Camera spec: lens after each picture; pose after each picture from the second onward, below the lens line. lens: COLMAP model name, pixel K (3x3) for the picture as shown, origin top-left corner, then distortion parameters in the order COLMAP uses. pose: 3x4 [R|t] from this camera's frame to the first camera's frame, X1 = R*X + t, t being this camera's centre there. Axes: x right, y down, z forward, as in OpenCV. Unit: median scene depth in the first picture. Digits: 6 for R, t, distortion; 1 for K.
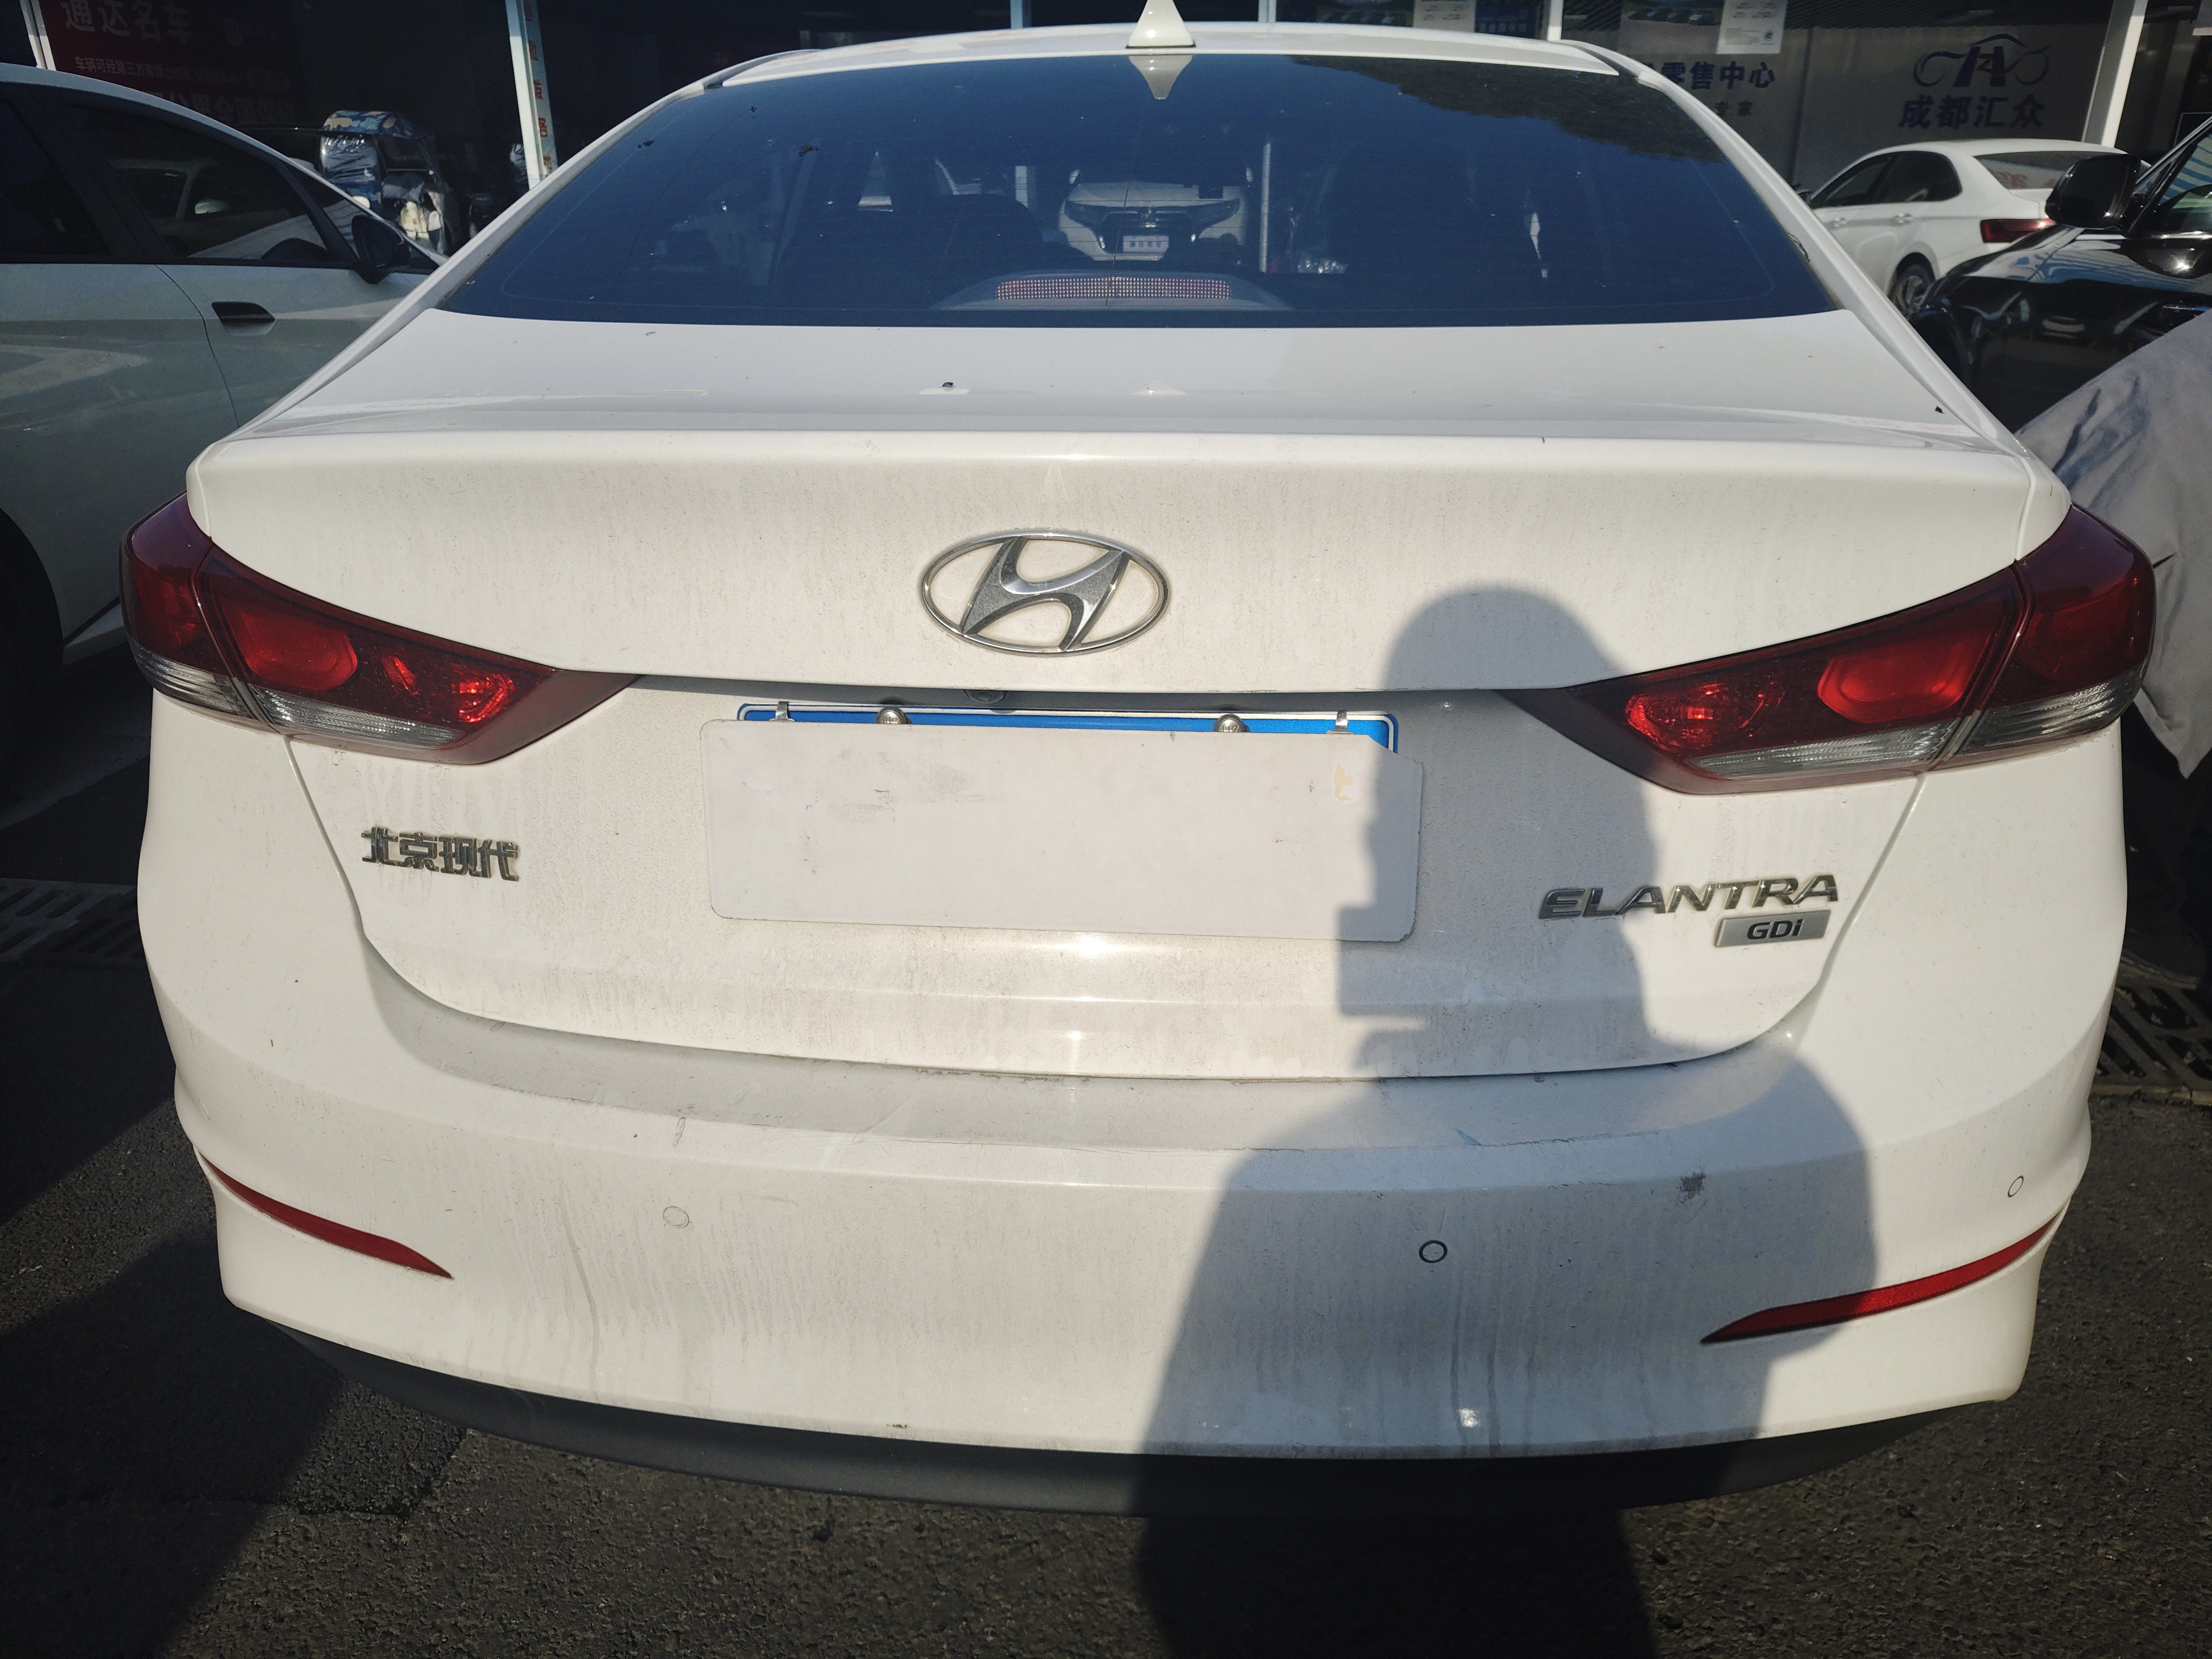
lens RADIAL K [[1563.8, 0, 1106.0], [0, 1563.8, 829.5], [0, 0, 1]] dist [0.006979, 0.001424]
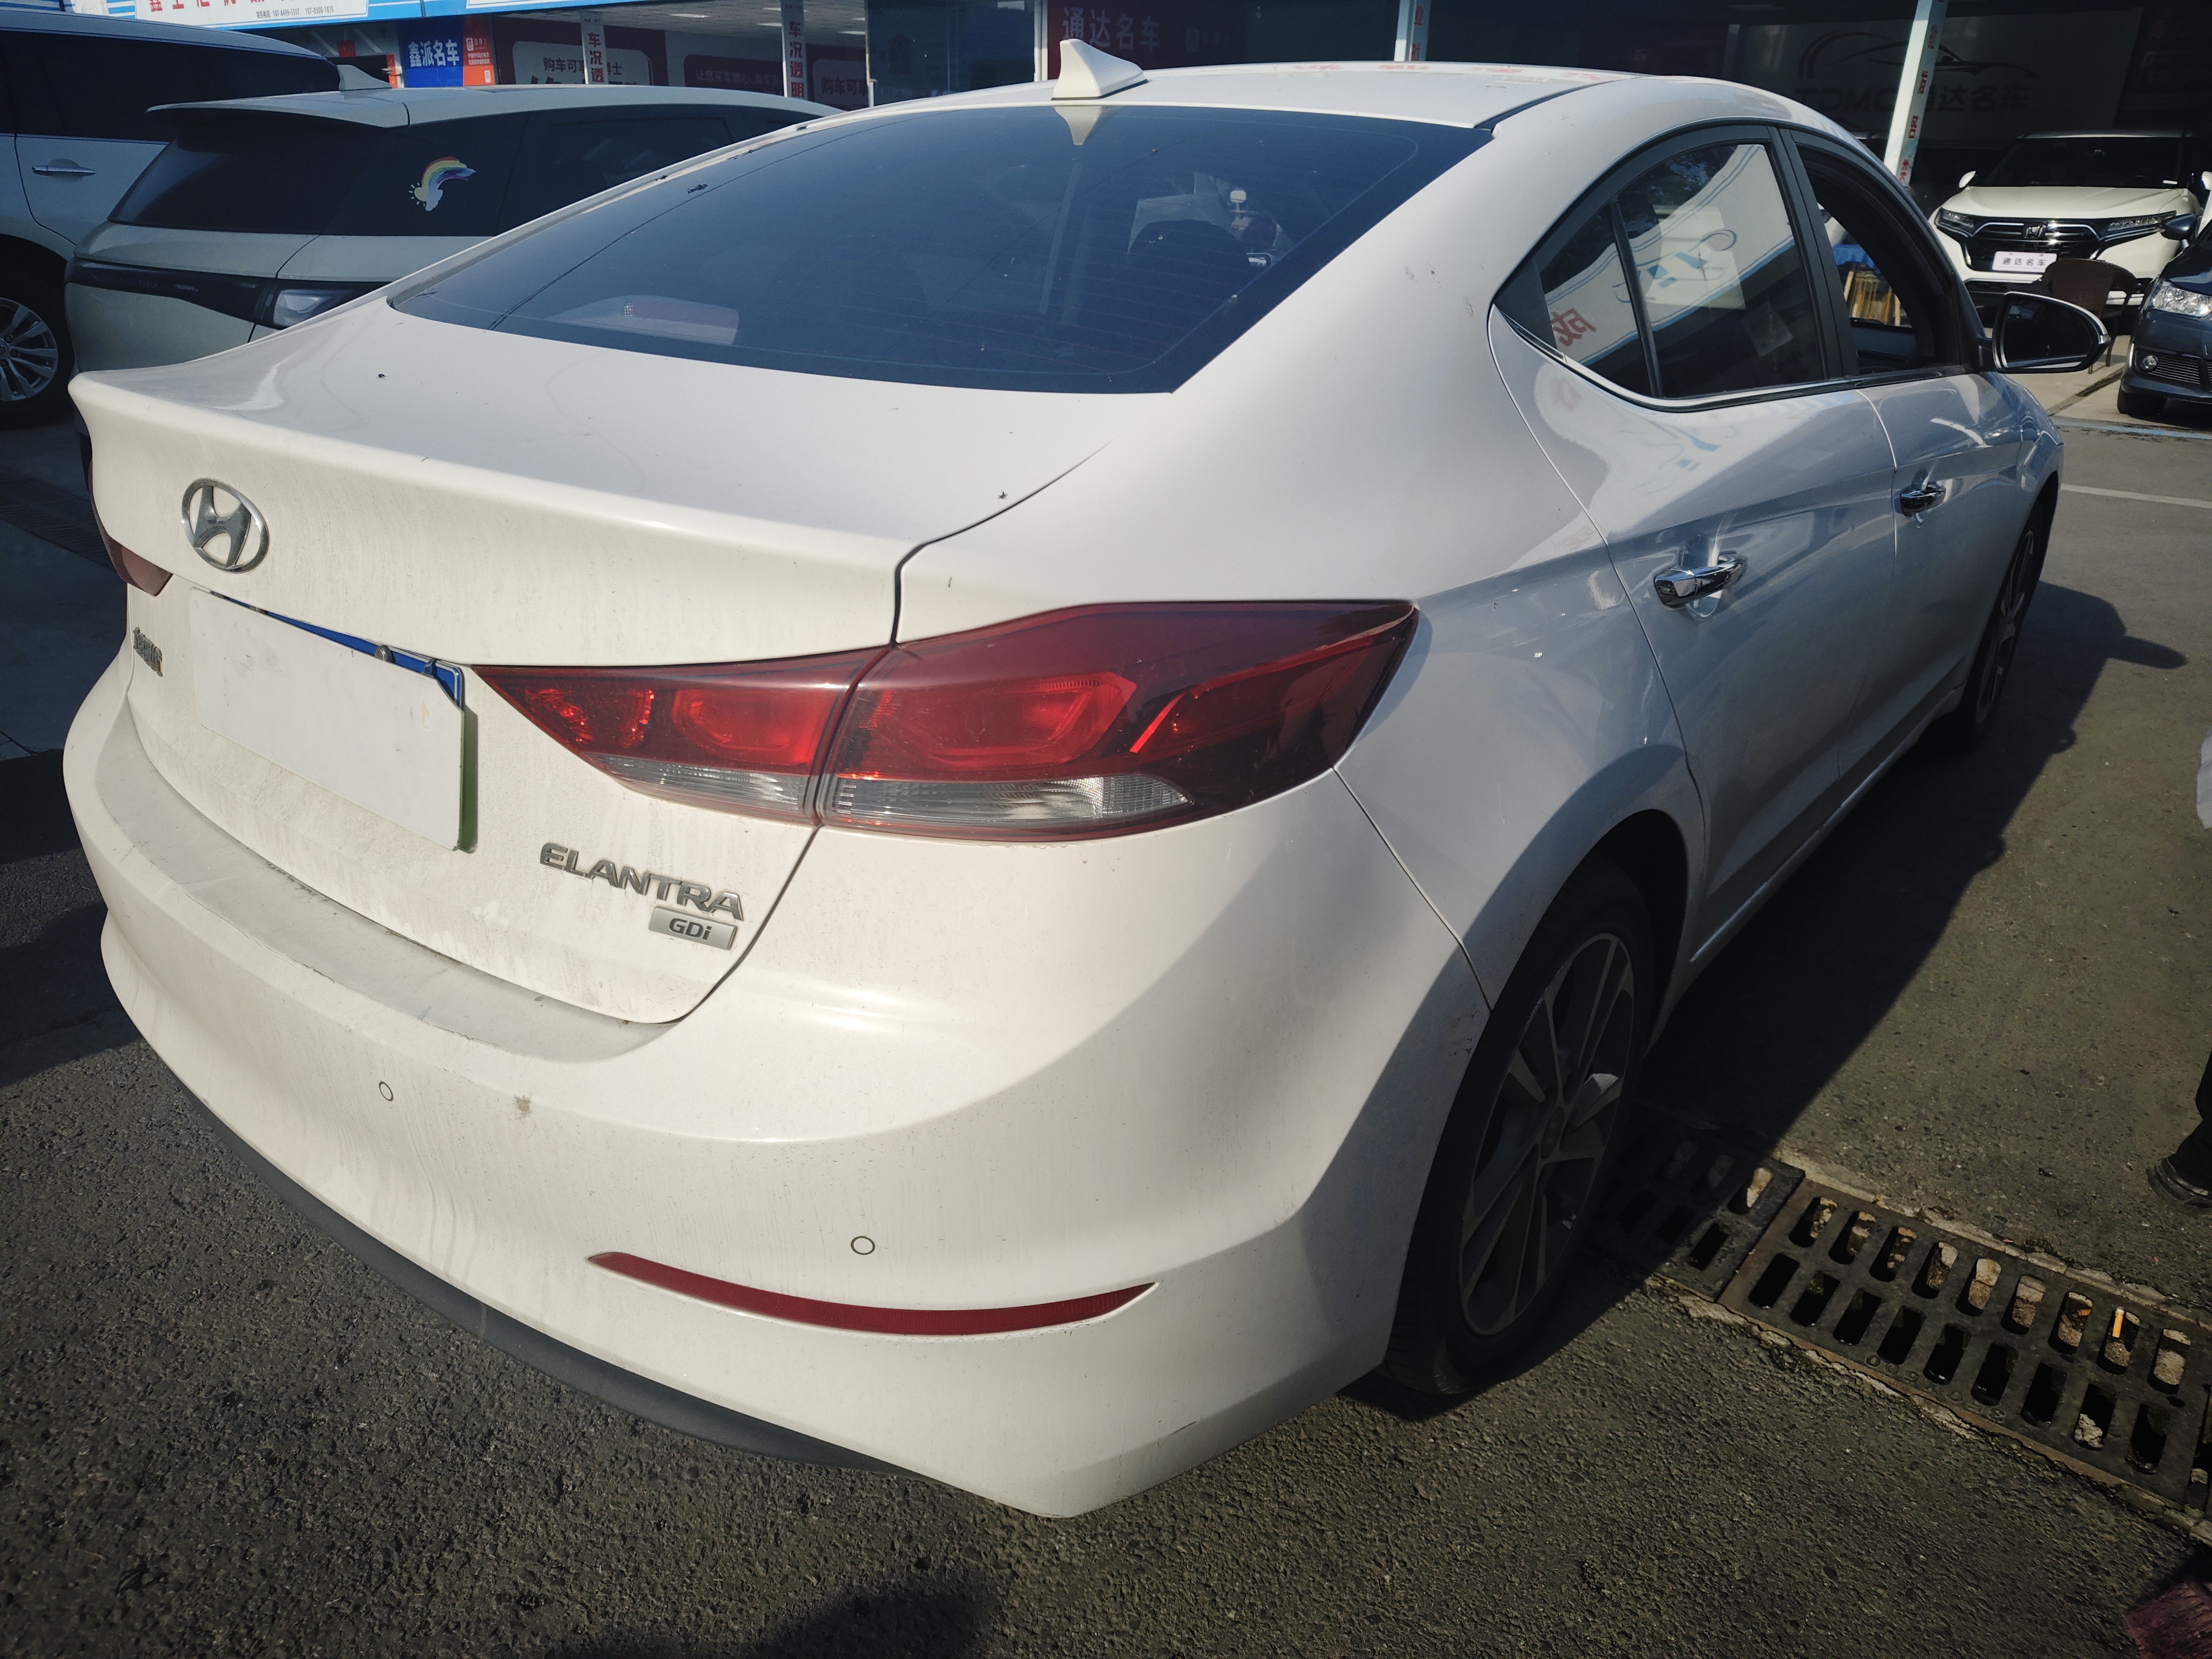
lens RADIAL K [[1563.4, 0, 1100.8], [0, 1563.4, 810.2], [0, 0, 1]] dist [-0.001990, -0.000341]
pose [[0.823926, 0.233931, -0.516162, 1.213897], [-0.234946, 0.969865, 0.064521, -0.157247], [0.515700, 0.068109, 0.854058, 0.194330]]
